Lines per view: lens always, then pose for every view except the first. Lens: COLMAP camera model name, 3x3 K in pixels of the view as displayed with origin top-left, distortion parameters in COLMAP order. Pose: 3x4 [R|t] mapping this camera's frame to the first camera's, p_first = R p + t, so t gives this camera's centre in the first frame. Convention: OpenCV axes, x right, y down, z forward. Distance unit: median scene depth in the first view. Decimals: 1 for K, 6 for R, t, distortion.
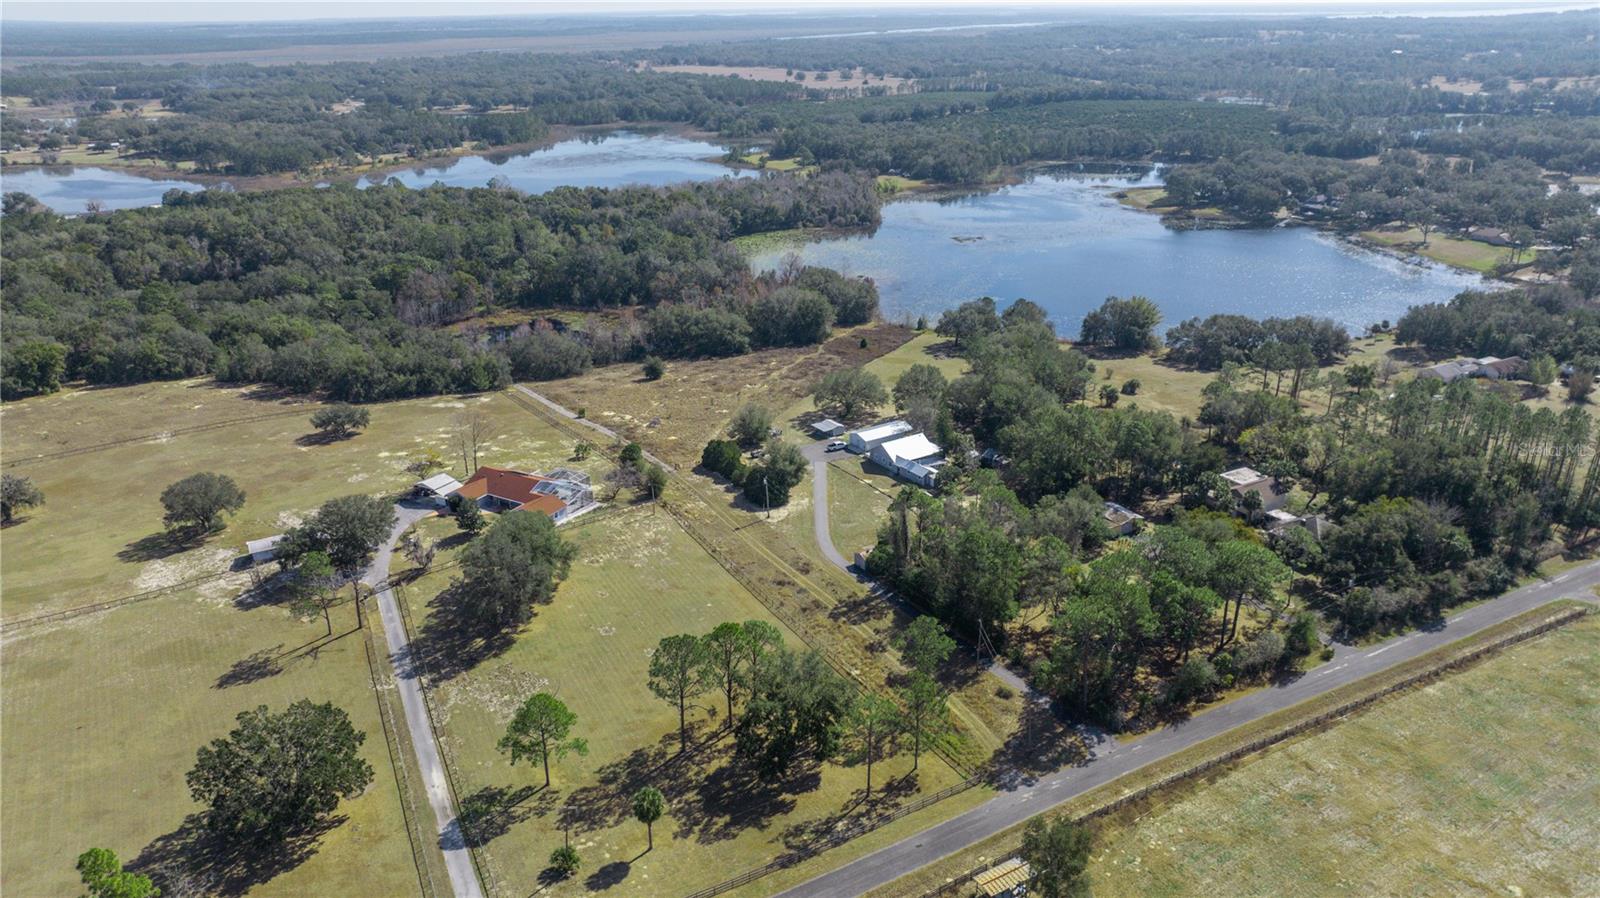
lens RADIAL K [[1110.7, 0, 800.0], [0, 1110.7, 449.0], [0, 0, 1]] dist [-0.039041, 0.042819]
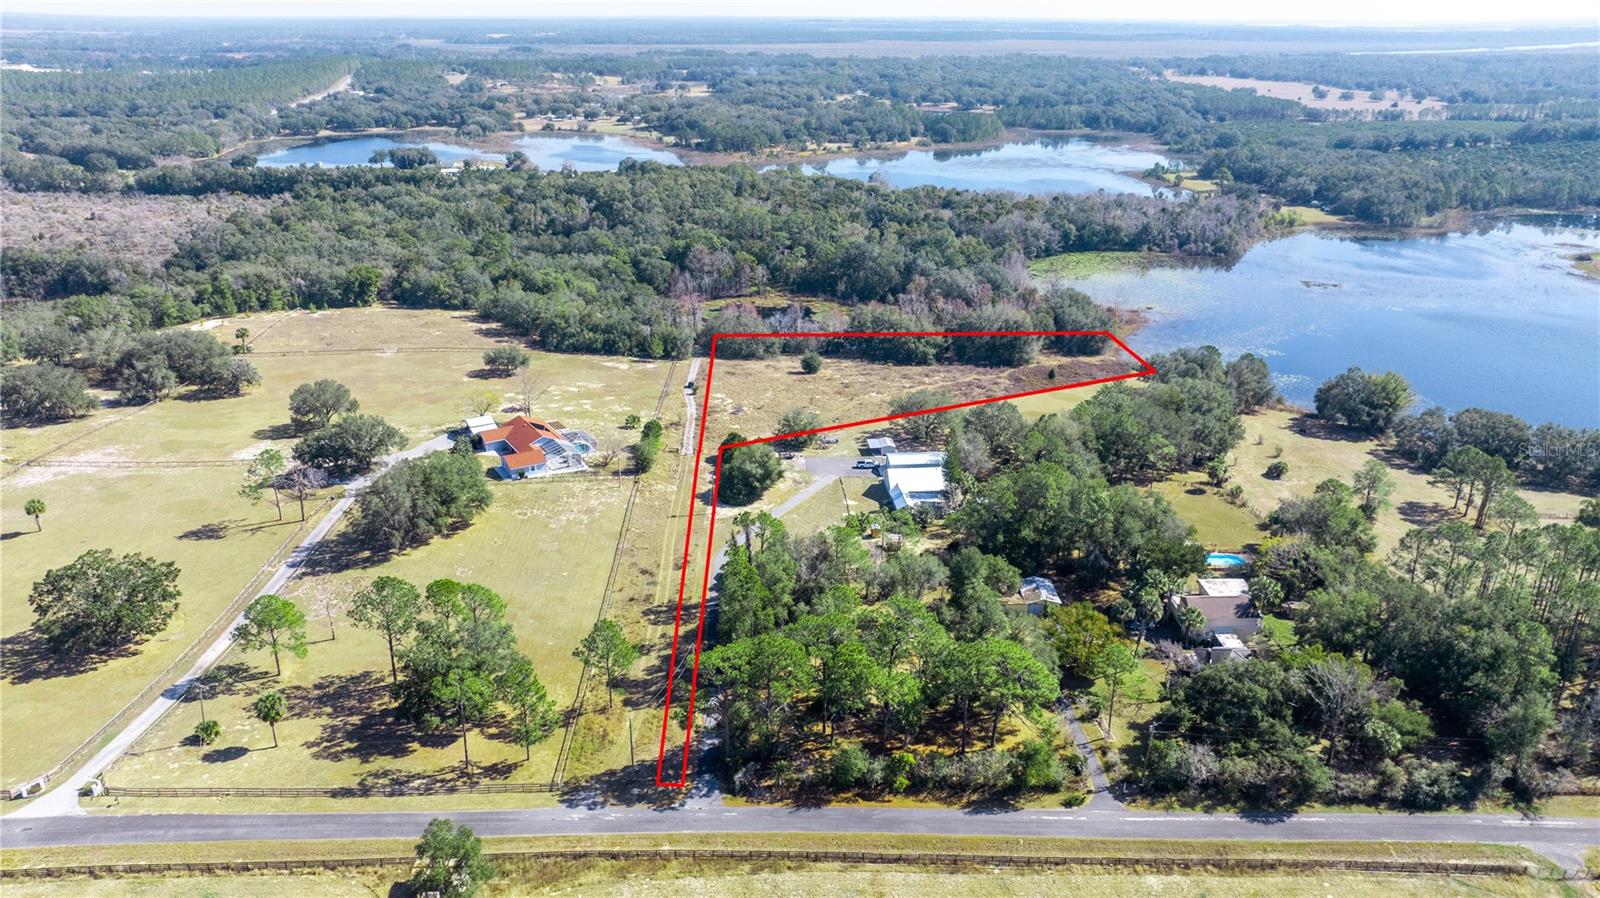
lens RADIAL K [[1098.3, 0, 800.0], [0, 1098.3, 449.0], [0, 0, 1]] dist [-0.036864, 0.031015]
pose [[0.885748, 0.188327, -0.424245, 0.166448], [-0.187932, 0.981231, 0.043209, -0.019863], [0.424420, 0.041457, 0.904516, 0.043050]]
